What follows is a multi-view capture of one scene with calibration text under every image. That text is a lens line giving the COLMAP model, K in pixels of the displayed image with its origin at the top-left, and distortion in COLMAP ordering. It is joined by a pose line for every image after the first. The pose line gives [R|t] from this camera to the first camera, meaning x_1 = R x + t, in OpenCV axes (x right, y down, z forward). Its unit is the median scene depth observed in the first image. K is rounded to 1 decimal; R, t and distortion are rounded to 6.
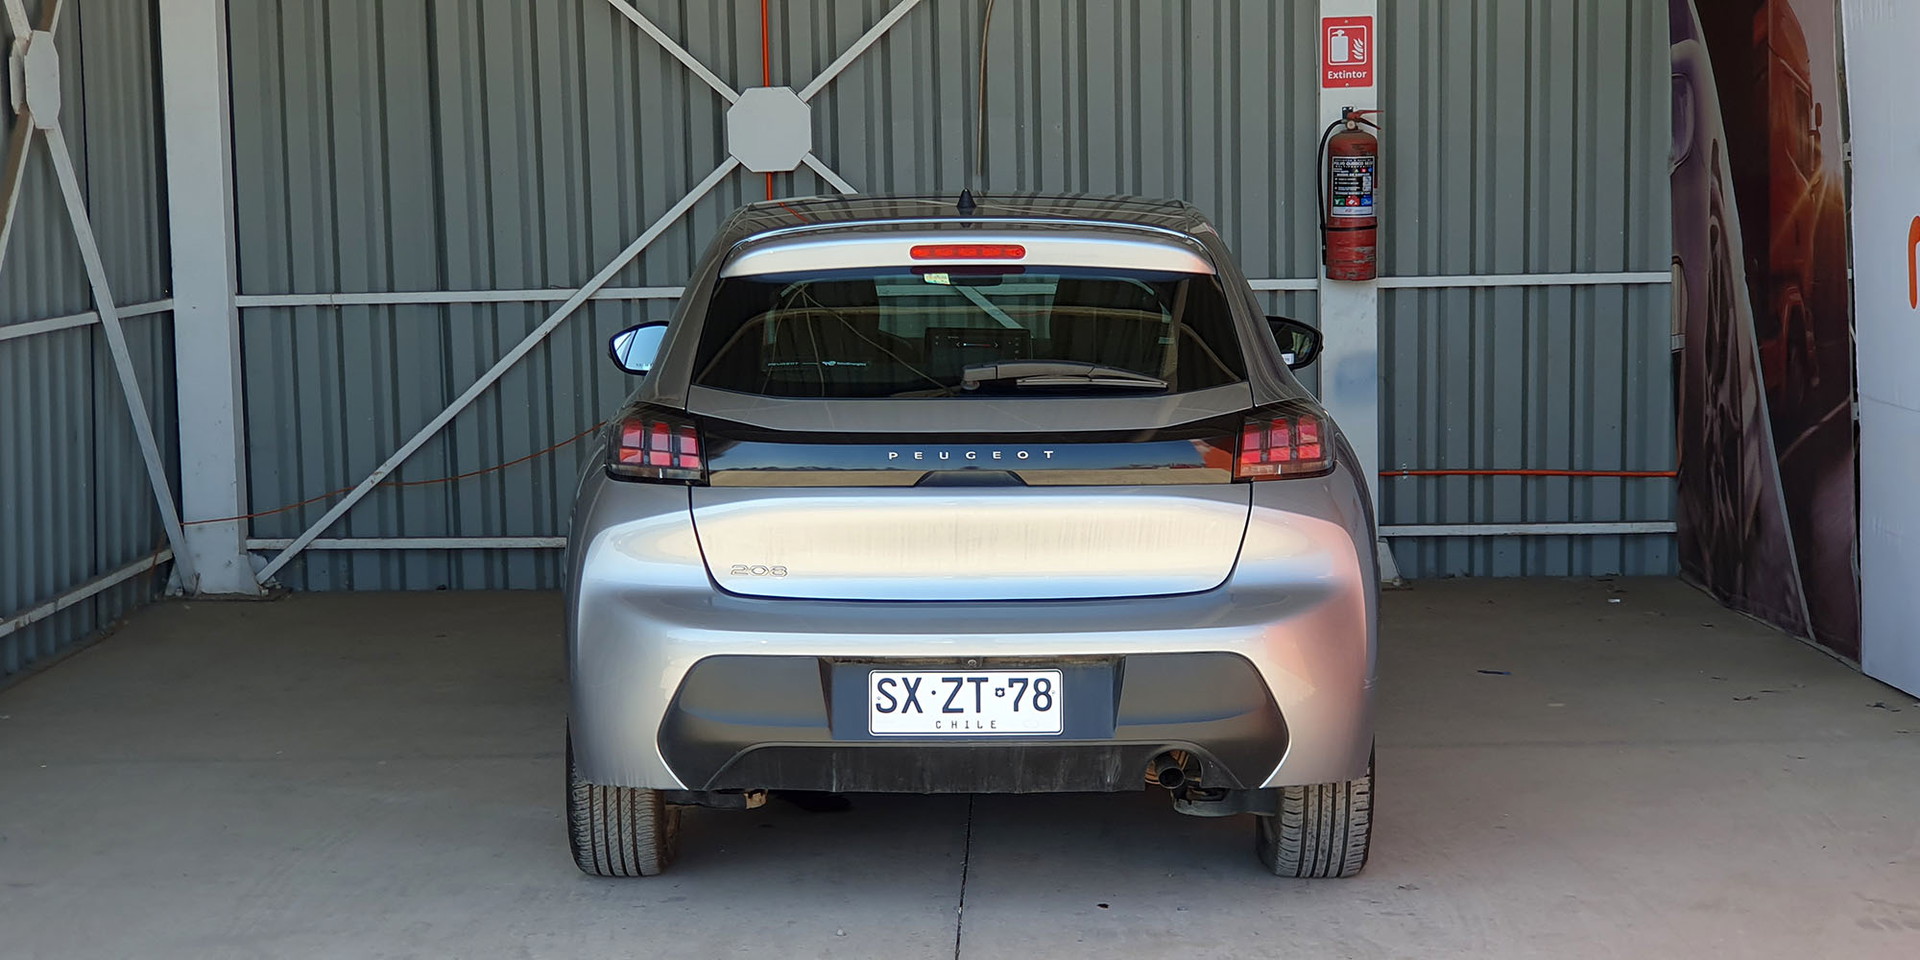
lens RADIAL K [[2918.7, 0, 918.0], [0, 2918.7, 519.4], [0, 0, 1]] dist [0.074012, -0.587623]
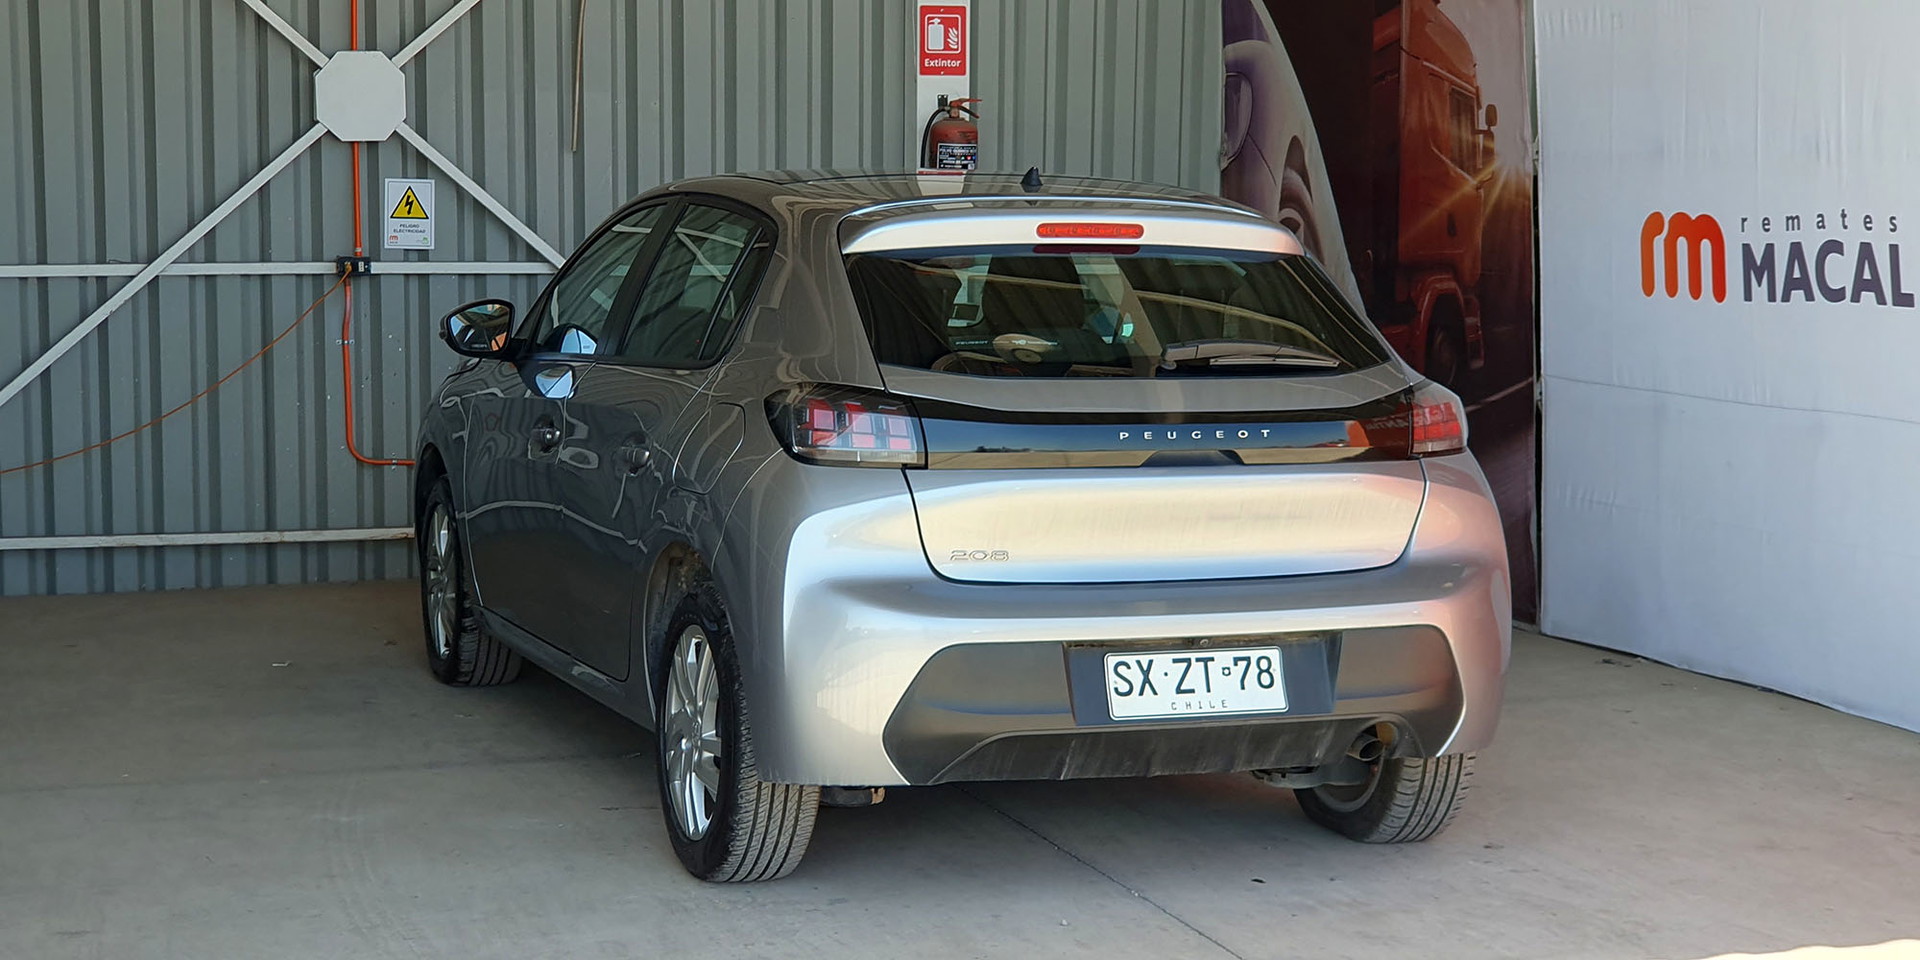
lens RADIAL K [[2953.9, 0, 906.3], [0, 2953.9, 489.5], [0, 0, 1]] dist [0.098031, -0.062037]
pose [[0.936598, -0.014342, 0.350113, -0.254509], [0.016871, 0.999849, -0.004175, -0.000397], [-0.350001, 0.009817, 0.936698, 0.052551]]
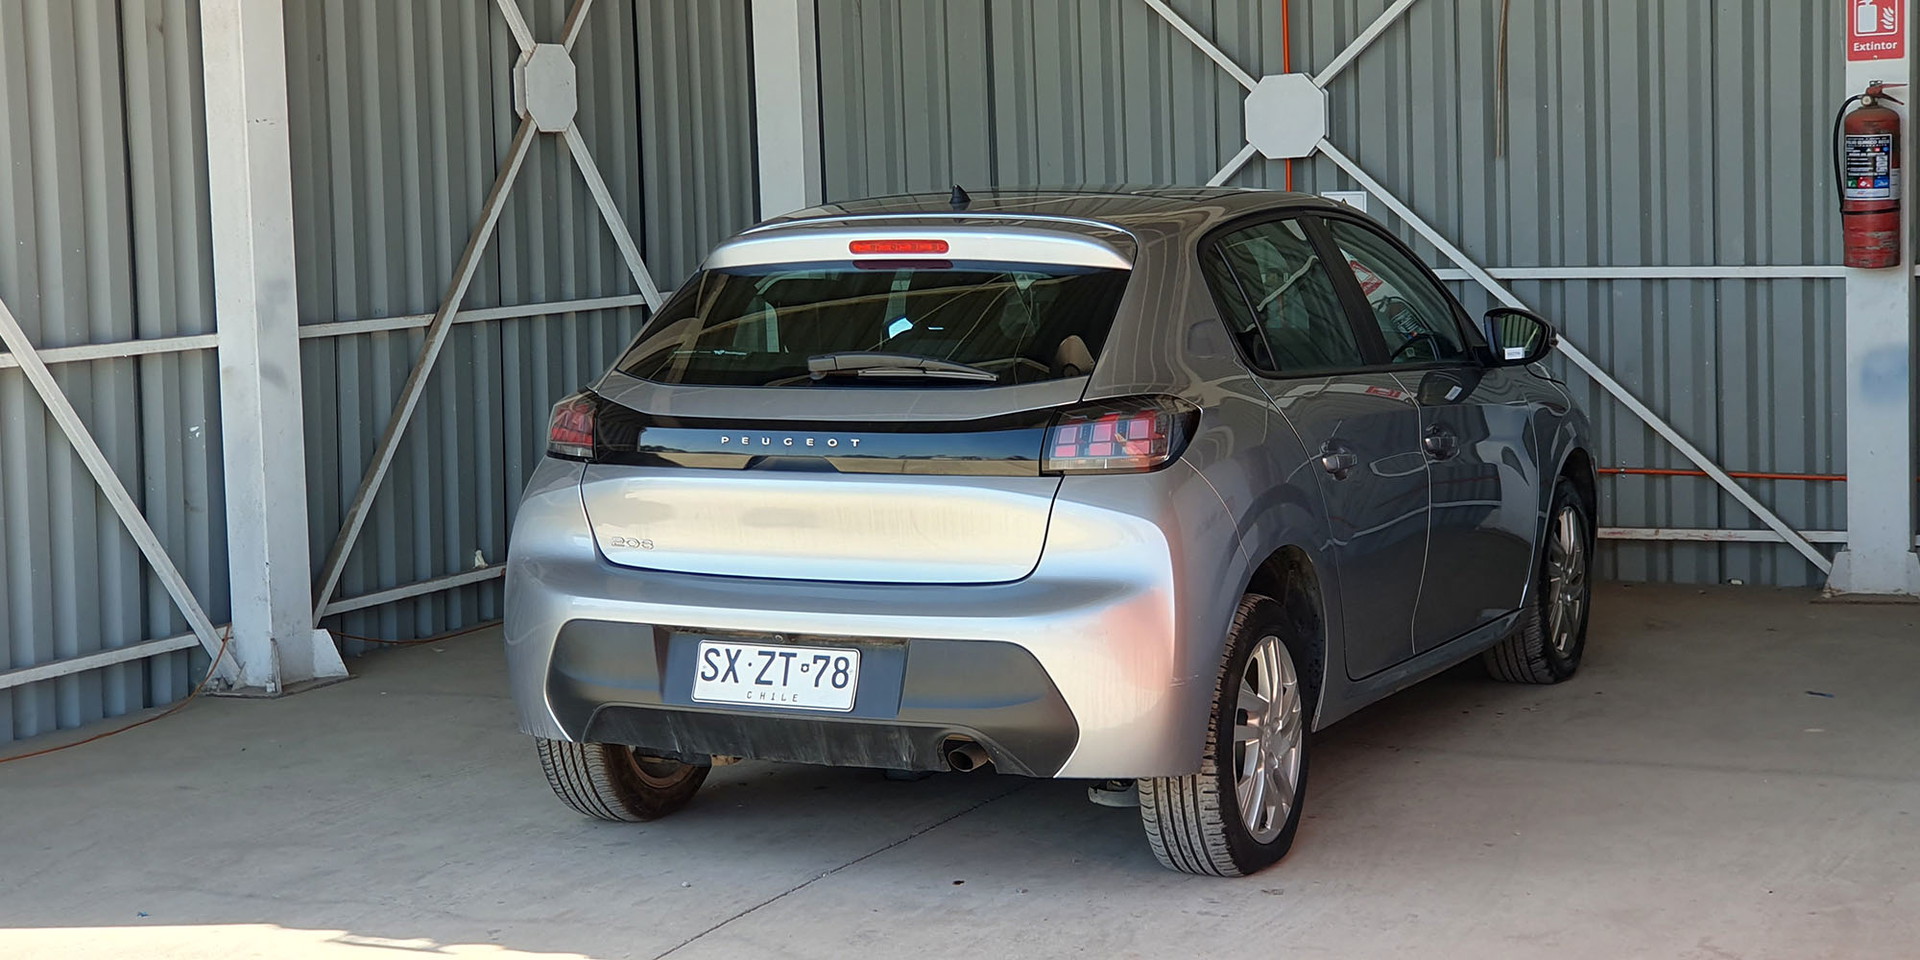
lens RADIAL K [[2920.9, 0, 956.0], [0, 2920.9, 543.4], [0, 0, 1]] dist [0.020361, -0.054157]
pose [[0.911977, 0.040668, -0.408221, 0.300096], [-0.033987, 0.999143, 0.023609, -0.007238], [0.408831, -0.007656, 0.912578, 0.037042]]
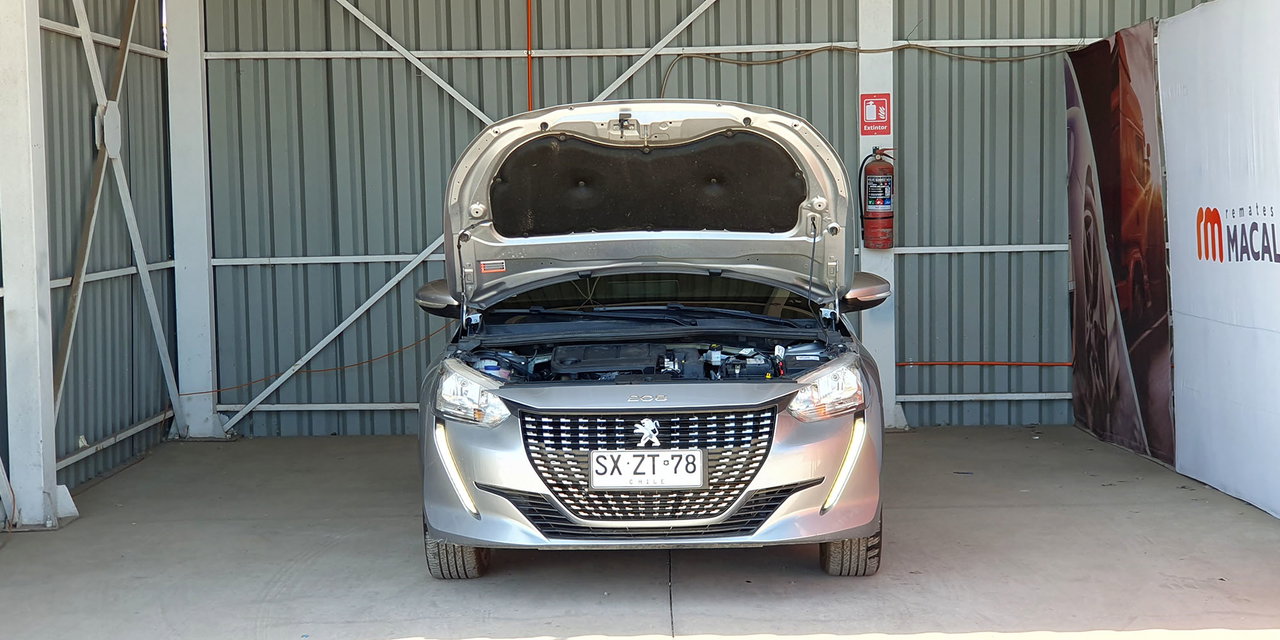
lens RADIAL K [[1947.2, 0, 637.4], [0, 1947.2, 362.3], [0, 0, 1]] dist [0.020361, -0.054157]
pose [[0.999648, -0.001768, 0.026467, -0.023481], [0.002616, 0.999482, -0.032071, 0.021855], [-0.026397, 0.032129, 0.999135, -0.132192]]
